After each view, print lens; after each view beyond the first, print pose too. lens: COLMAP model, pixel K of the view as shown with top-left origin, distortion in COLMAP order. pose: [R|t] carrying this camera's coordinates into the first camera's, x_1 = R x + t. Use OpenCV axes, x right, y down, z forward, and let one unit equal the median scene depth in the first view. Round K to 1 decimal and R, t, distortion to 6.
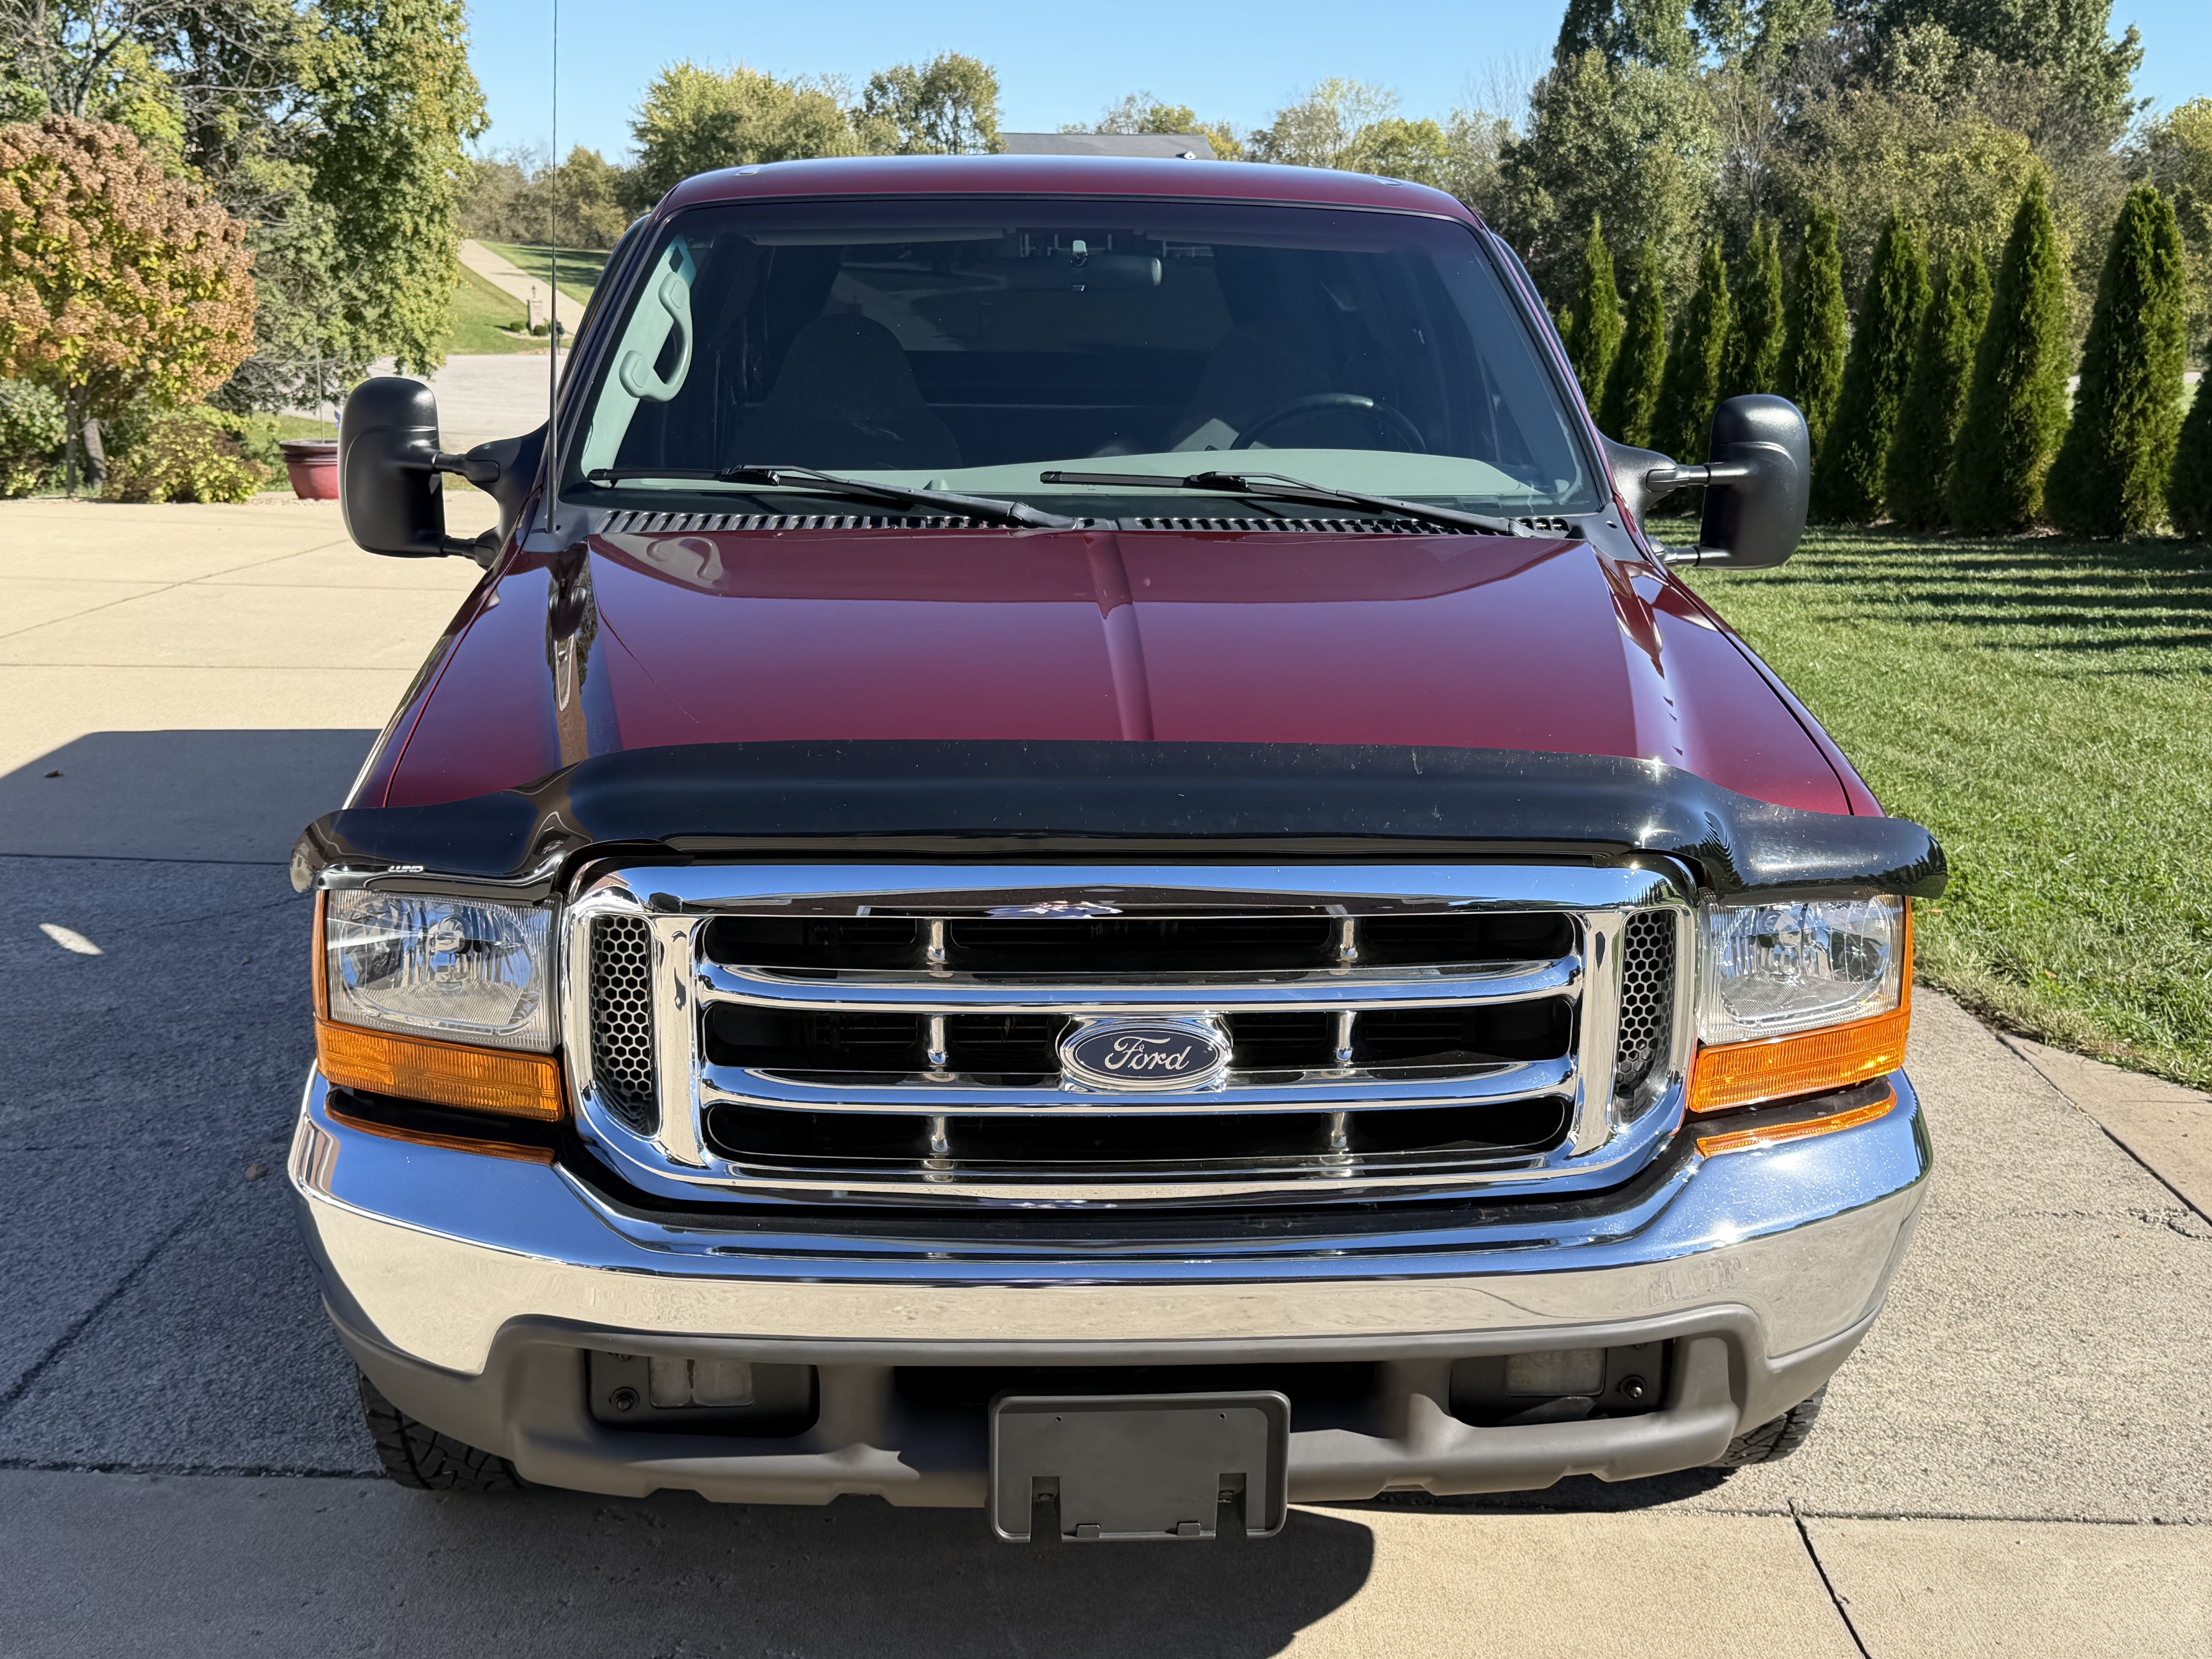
lens RADIAL K [[2450.6, 0, 1099.6], [0, 2450.6, 833.2], [0, 0, 1]] dist [-0.044609, 0.000000]
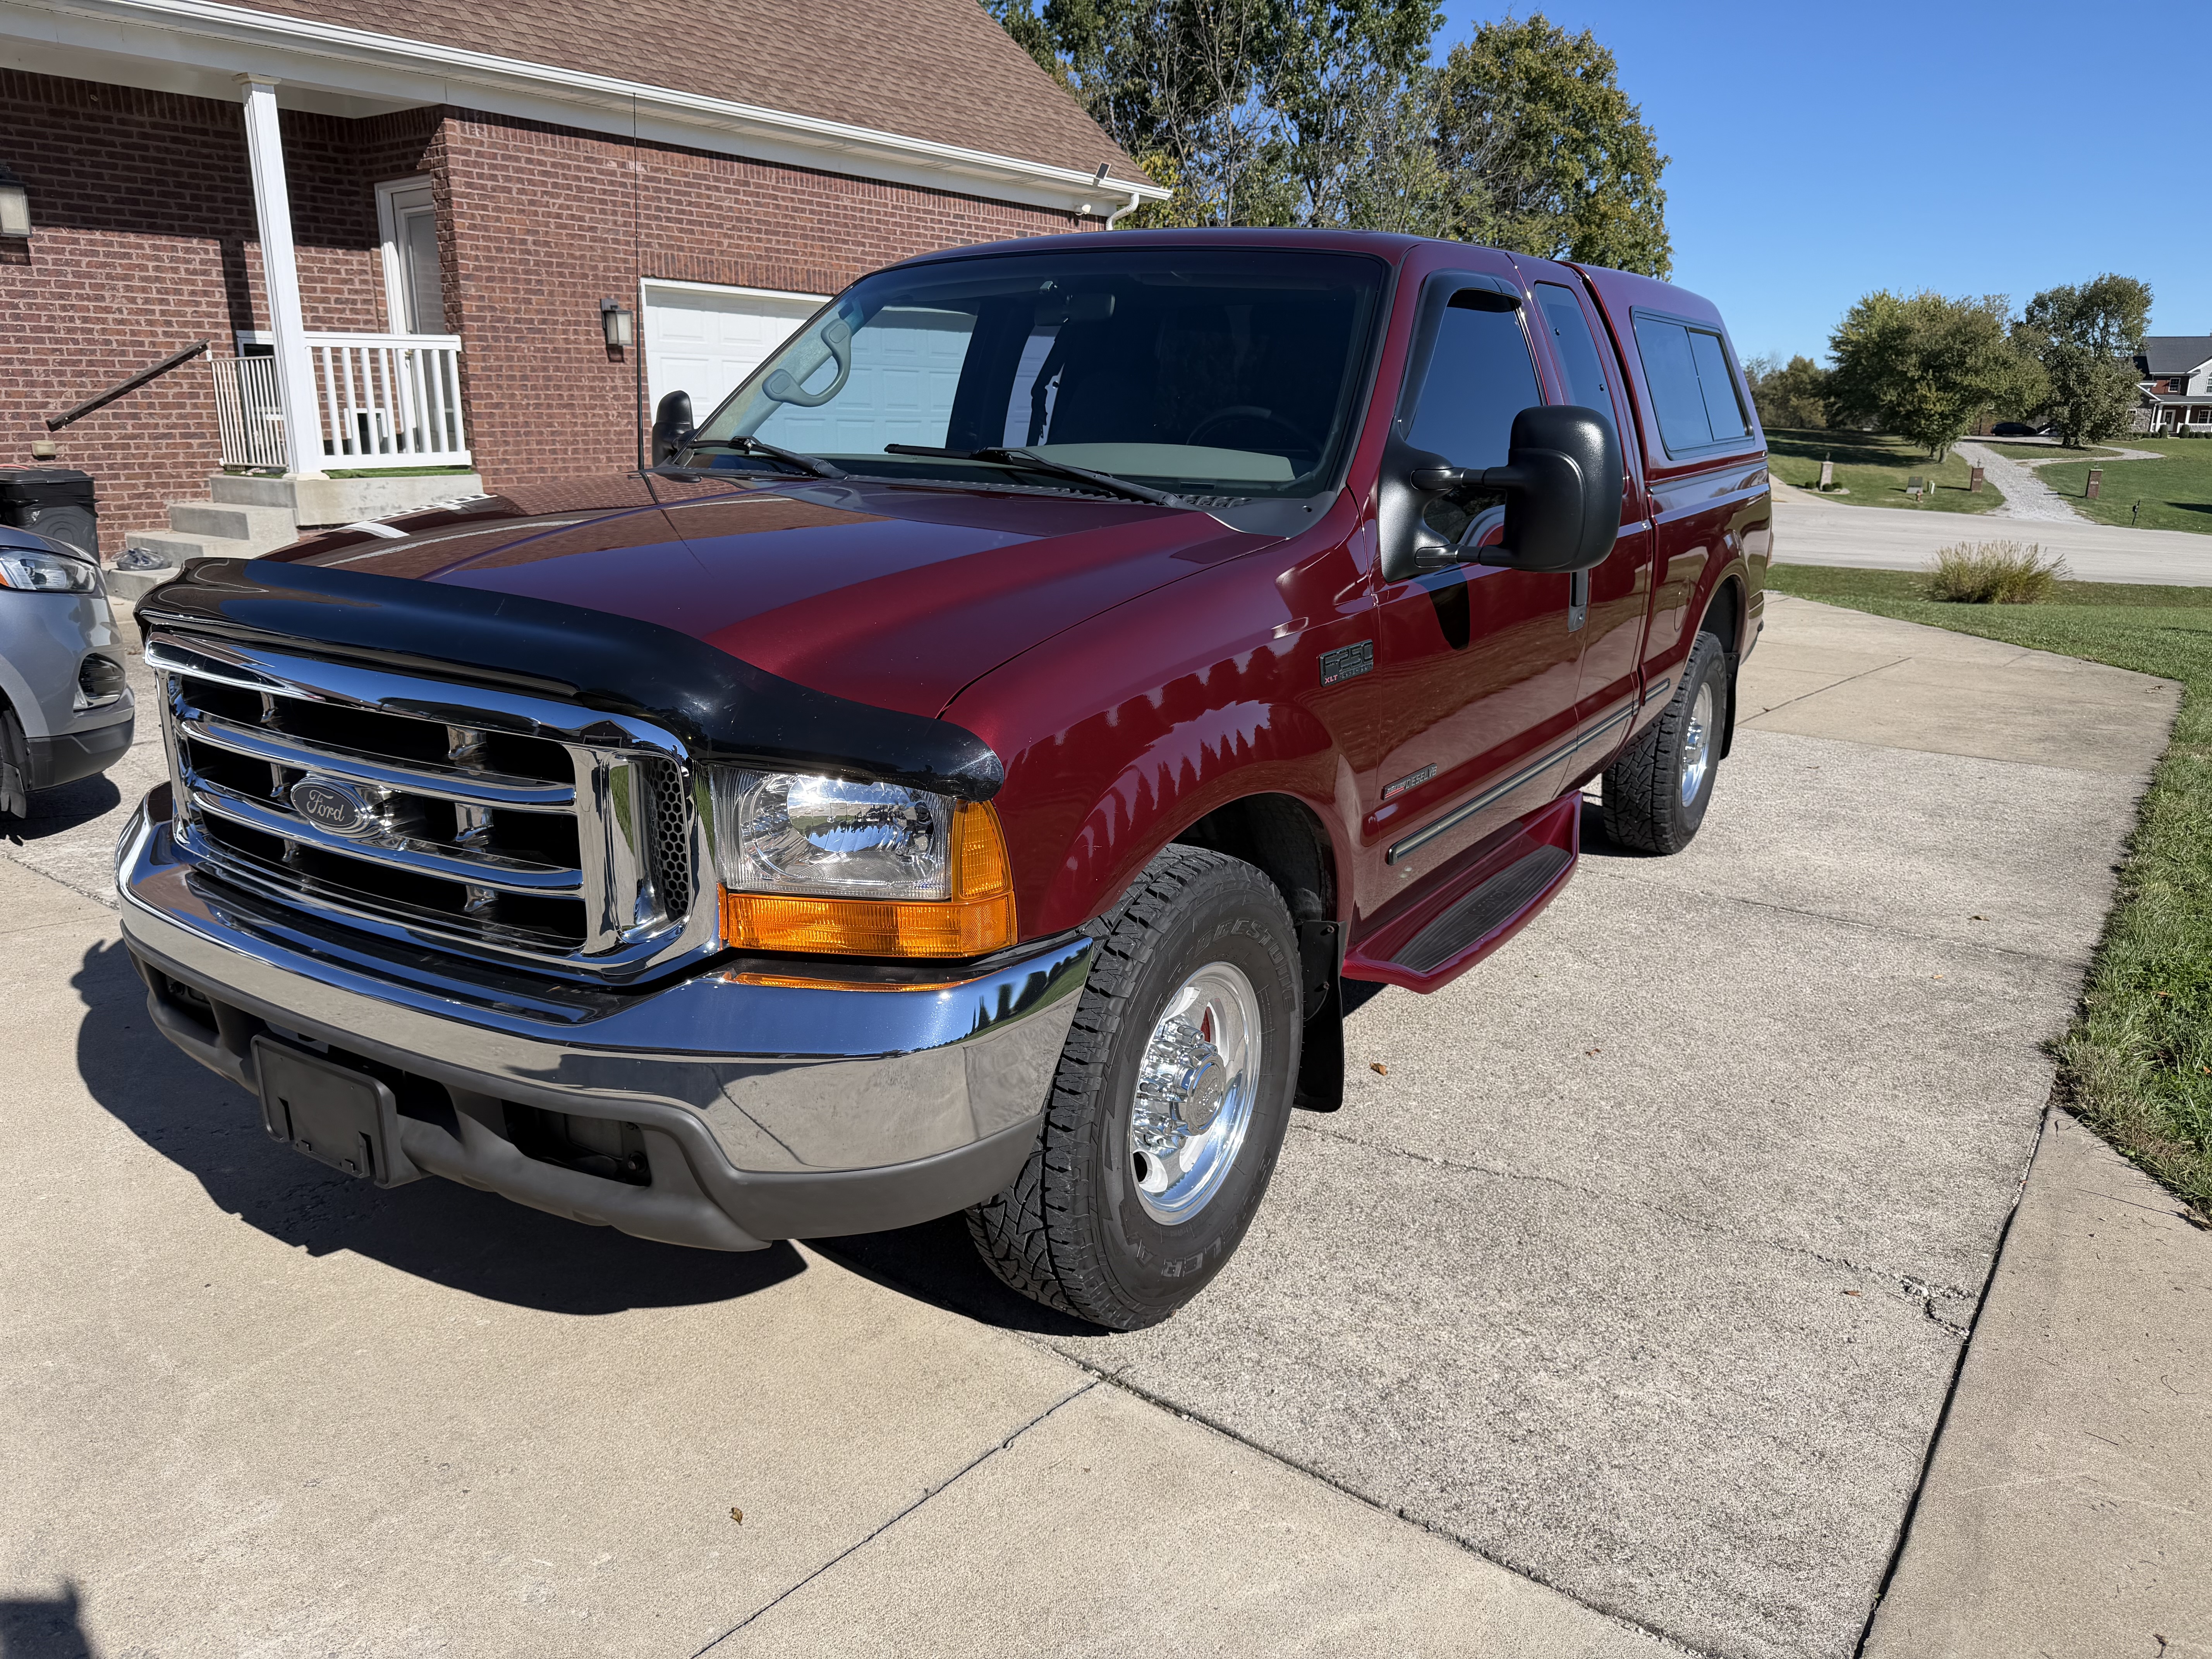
lens RADIAL K [[1588.5, 0, 1098.7], [0, 1588.5, 833.2], [0, 0, 1]] dist [0.003691, -0.007225]
pose [[0.806621, 0.142805, -0.573559, 0.729862], [-0.137248, 0.989104, 0.053250, -0.002267], [0.574914, 0.035767, 0.817432, 0.441883]]
